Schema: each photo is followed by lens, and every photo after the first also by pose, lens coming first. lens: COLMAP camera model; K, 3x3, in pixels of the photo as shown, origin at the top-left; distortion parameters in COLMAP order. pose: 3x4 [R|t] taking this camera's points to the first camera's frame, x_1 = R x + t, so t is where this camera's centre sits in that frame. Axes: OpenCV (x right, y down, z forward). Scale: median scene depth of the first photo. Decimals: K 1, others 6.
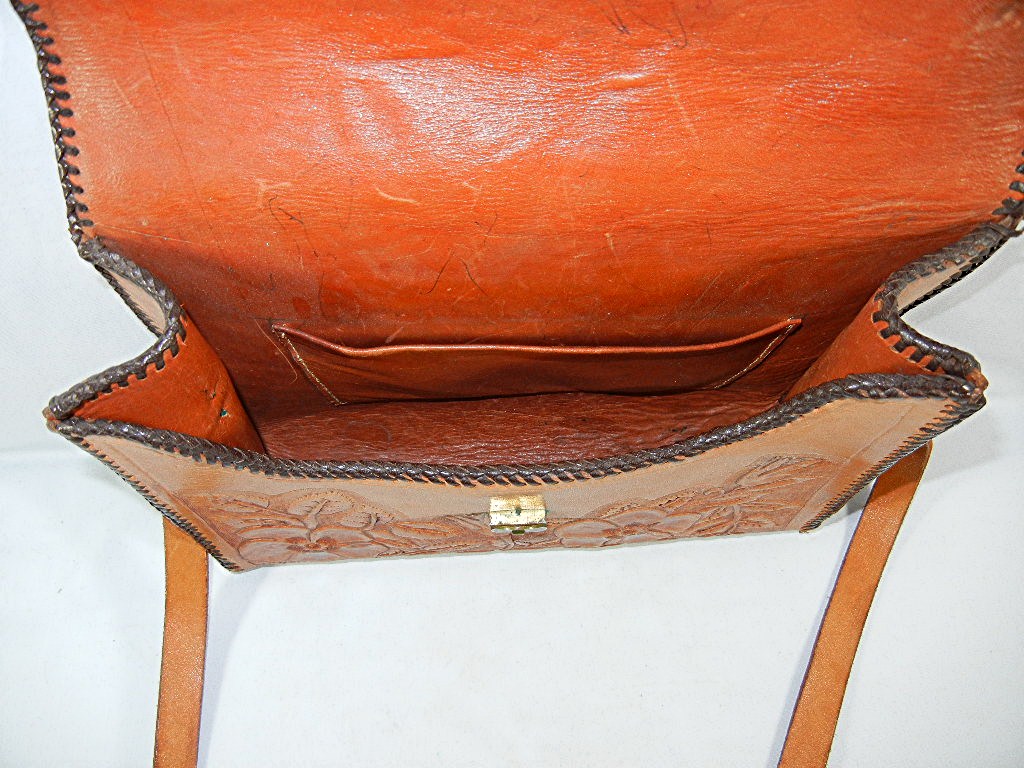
lens RADIAL K [[881.2, 0, 512.0], [0, 881.2, 384.0], [0, 0, 1]] dist [-0.000233, -0.006921]
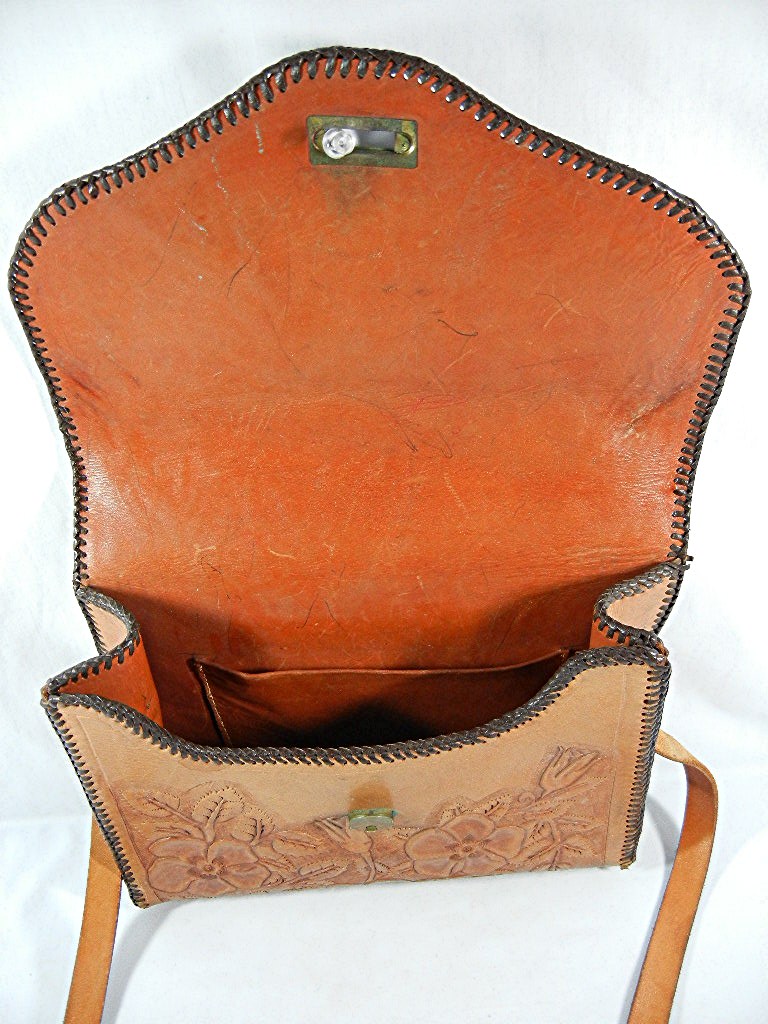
lens RADIAL K [[881.2, 0, 384.0], [0, 881.2, 512.0], [0, 0, 1]] dist [-0.000233, -0.006921]
pose [[0.998861, -0.027997, -0.038646, 0.104072], [0.008644, 0.902569, -0.430457, 0.360387], [0.046932, 0.429633, 0.901783, -0.403475]]
